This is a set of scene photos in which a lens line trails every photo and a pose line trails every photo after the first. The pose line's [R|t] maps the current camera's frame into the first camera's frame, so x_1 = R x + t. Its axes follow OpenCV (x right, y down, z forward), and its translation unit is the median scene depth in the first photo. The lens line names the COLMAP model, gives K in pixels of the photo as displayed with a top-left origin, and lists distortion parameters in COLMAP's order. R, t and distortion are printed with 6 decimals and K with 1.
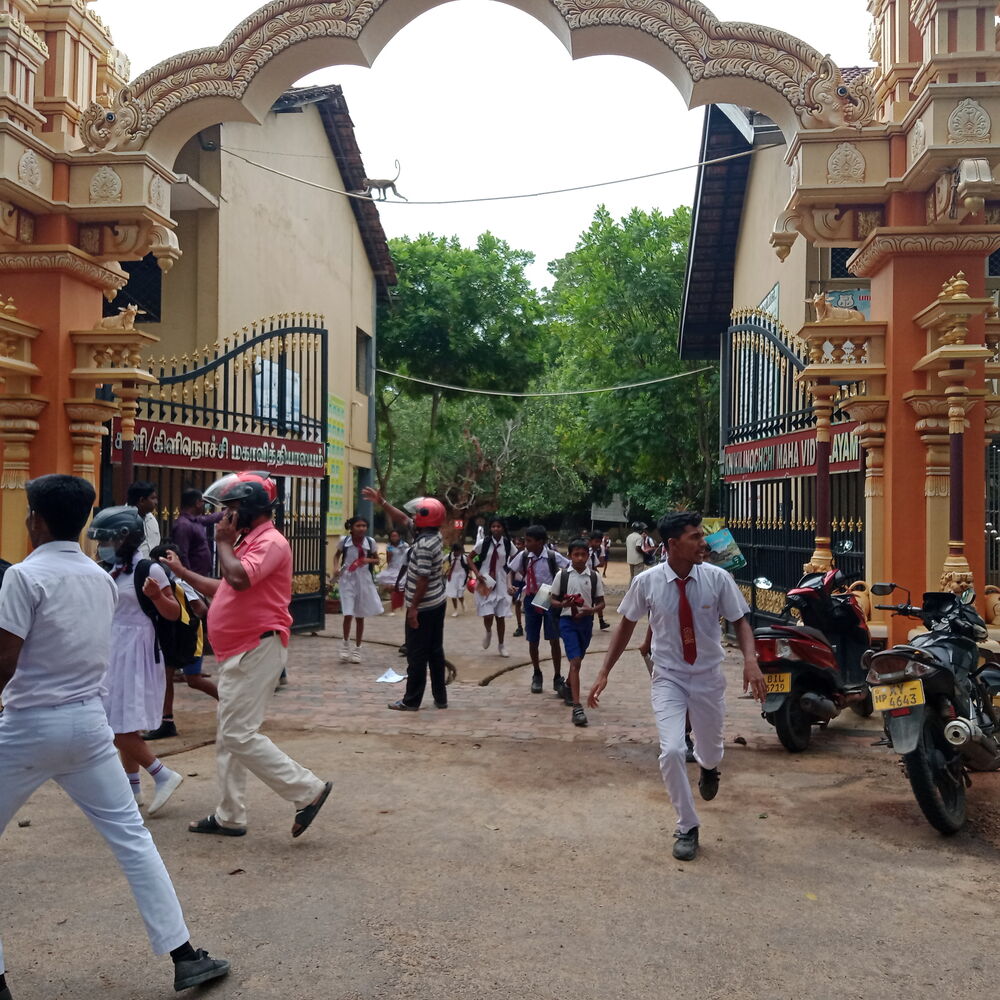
lens RADIAL K [[992.0, 0, 499.7], [0, 992.0, 499.6], [0, 0, 1]] dist [-0.014462, 0.000000]
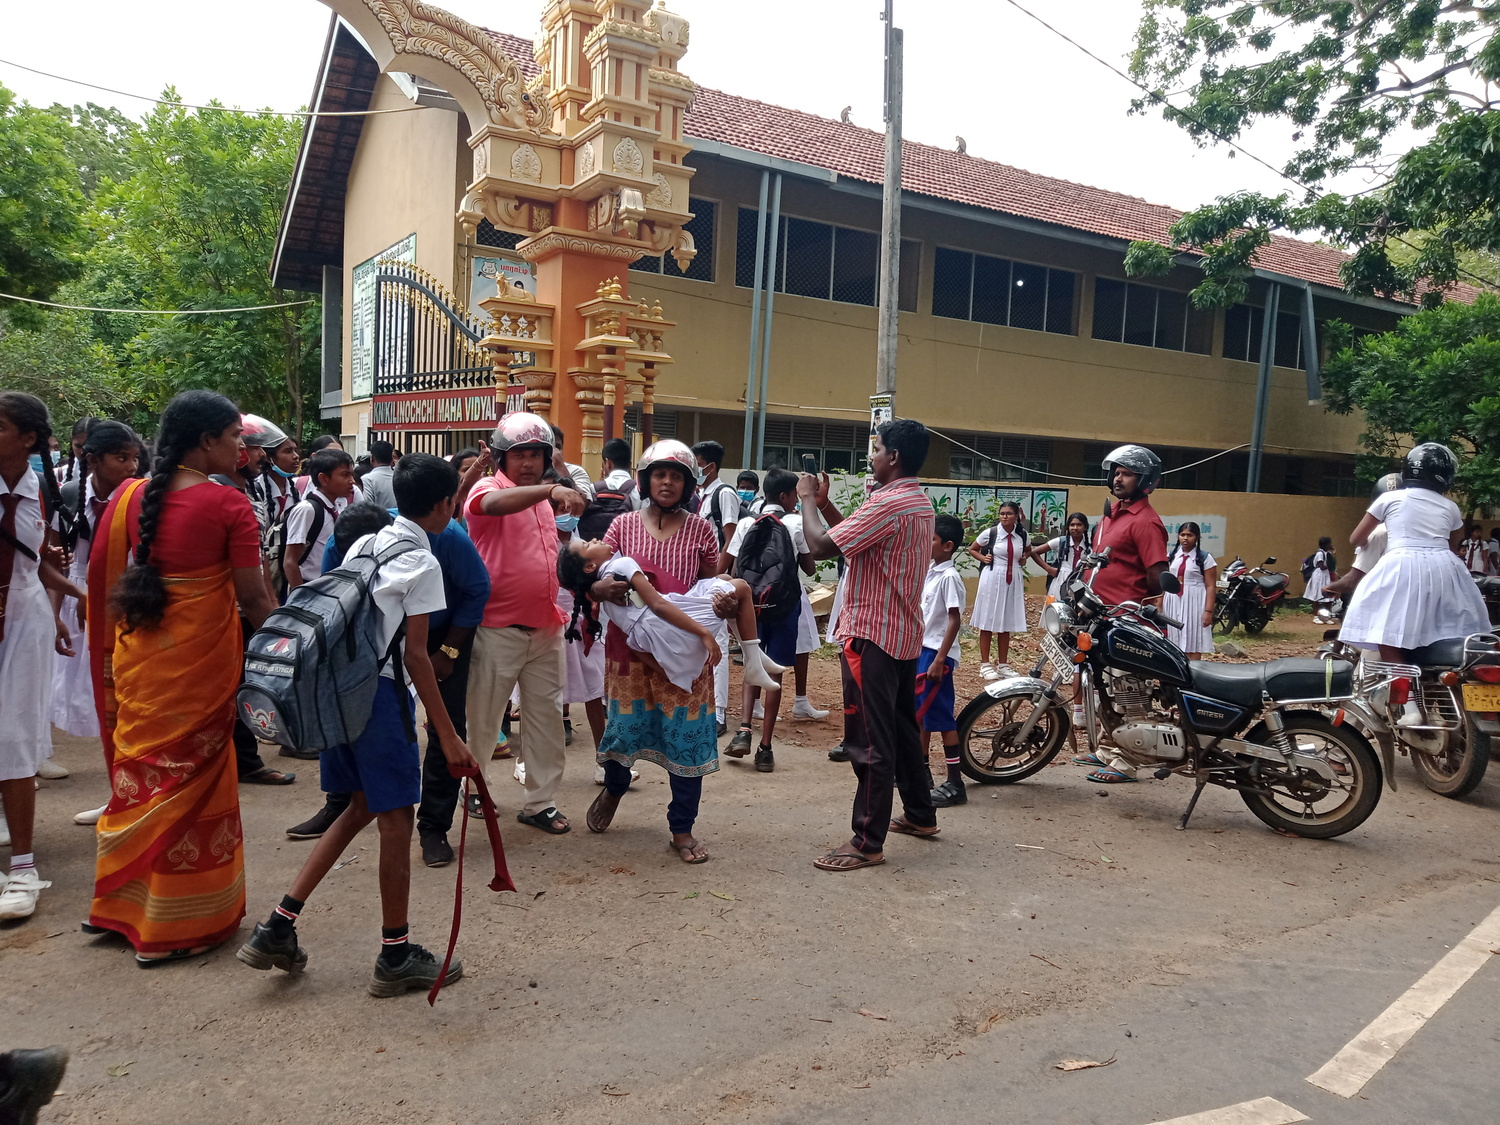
lens RADIAL K [[1218.5, 0, 750.1], [0, 1218.5, 565.5], [0, 0, 1]] dist [0.000453, -0.001182]
pose [[0.795161, -0.002596, 0.606393, -0.312000], [-0.051408, 0.996102, 0.071675, 0.015676], [-0.604216, -0.088166, 0.791928, -0.336630]]
